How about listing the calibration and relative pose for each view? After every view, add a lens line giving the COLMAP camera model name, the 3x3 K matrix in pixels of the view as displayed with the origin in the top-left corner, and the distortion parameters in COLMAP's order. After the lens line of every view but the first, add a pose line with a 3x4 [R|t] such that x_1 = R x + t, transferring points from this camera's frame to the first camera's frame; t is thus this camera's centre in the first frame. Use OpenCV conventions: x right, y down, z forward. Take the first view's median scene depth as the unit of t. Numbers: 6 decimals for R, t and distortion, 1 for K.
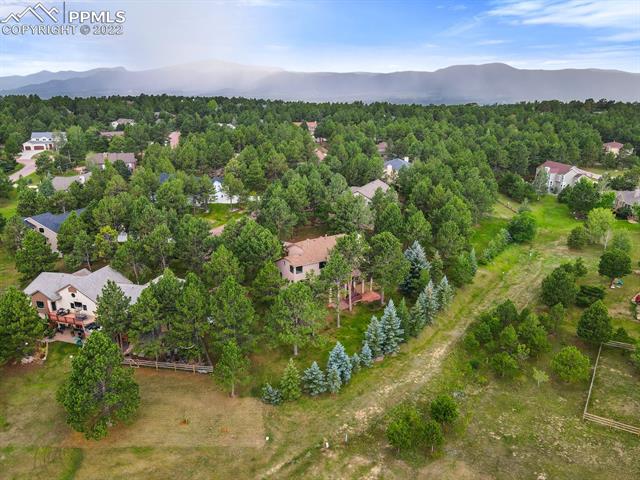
lens RADIAL K [[445.6, 0, 319.7], [0, 445.6, 241.7], [0, 0, 1]] dist [0.004782, 0.003112]
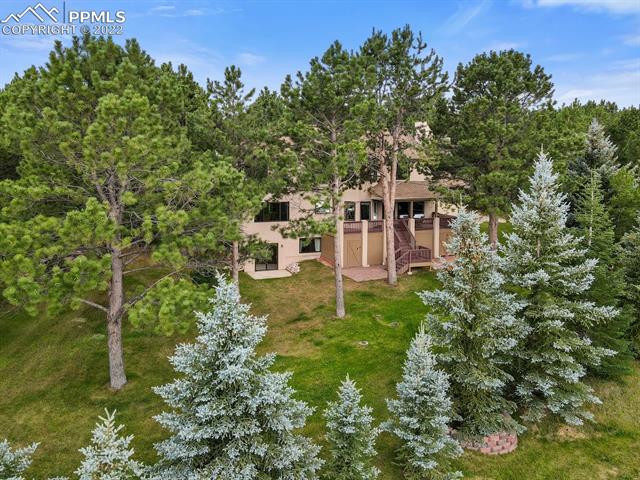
lens RADIAL K [[445.6, 0, 321.3], [0, 445.6, 237.3], [0, 0, 1]] dist [0.004782, 0.003112]
pose [[0.979691, -0.000315, -0.200511, 0.097314], [-0.038485, 0.981111, -0.189577, 0.215461], [0.196783, 0.193444, 0.961174, 0.777681]]
